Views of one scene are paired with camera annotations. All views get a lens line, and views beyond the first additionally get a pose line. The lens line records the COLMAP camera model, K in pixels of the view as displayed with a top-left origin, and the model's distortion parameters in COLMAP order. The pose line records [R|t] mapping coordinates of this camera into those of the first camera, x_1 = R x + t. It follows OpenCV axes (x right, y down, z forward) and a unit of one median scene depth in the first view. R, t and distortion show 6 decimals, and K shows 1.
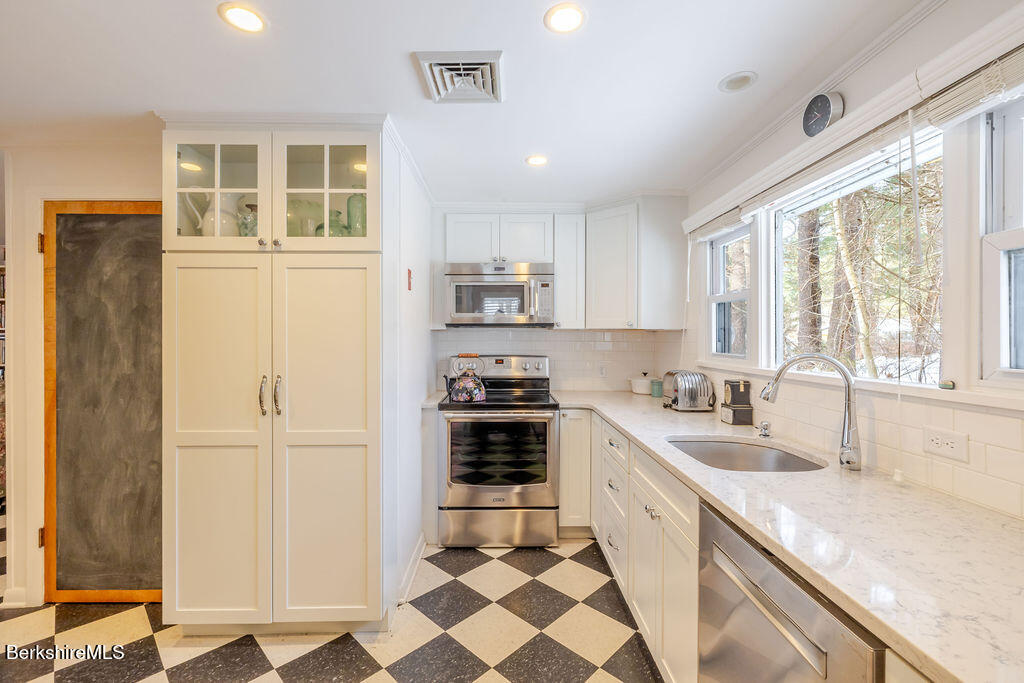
lens RADIAL K [[437.3, 0, 523.6], [0, 437.3, 337.4], [0, 0, 1]] dist [-0.002459, -0.001751]
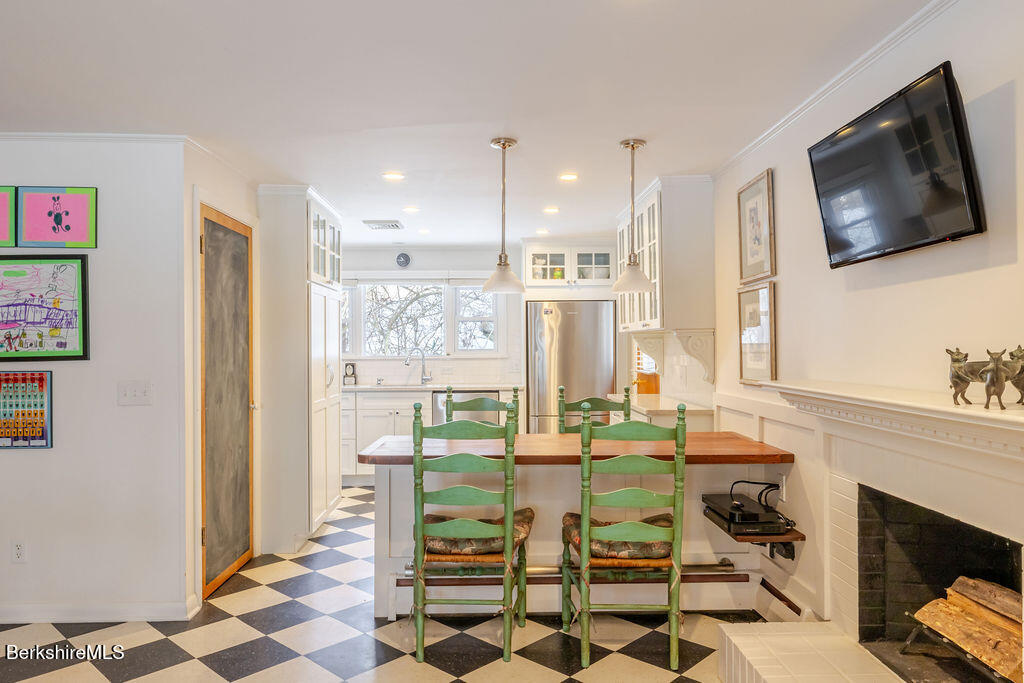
lens RADIAL K [[700.2, 0, 505.9], [0, 700.2, 344.5], [0, 0, 1]] dist [0.023569, -0.000224]
pose [[-0.008750, 0.000865, 0.999961, -2.751521], [0.012189, 0.999925, -0.000758, 0.022889], [-0.999887, 0.012182, -0.008760, 0.308812]]
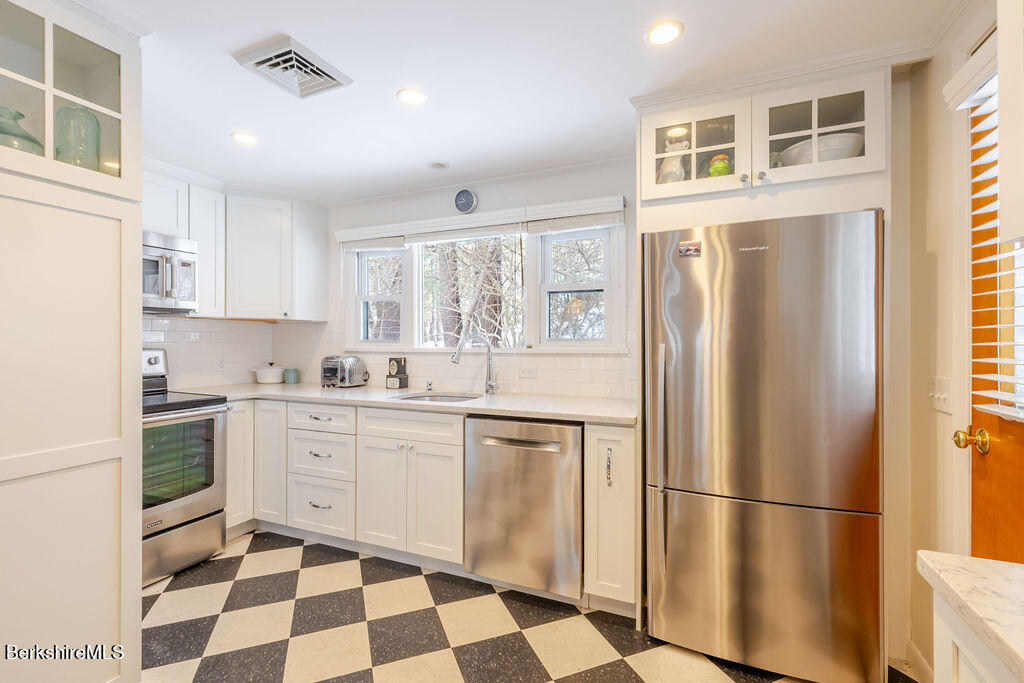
lens RADIAL K [[437.3, 0, 517.4], [0, 437.3, 337.5], [0, 0, 1]] dist [-0.002459, -0.001751]
pose [[0.415870, 0.003375, 0.909418, -0.636712], [0.007173, 0.999950, -0.006991, 0.046221], [-0.909396, 0.009430, 0.415825, 0.058844]]
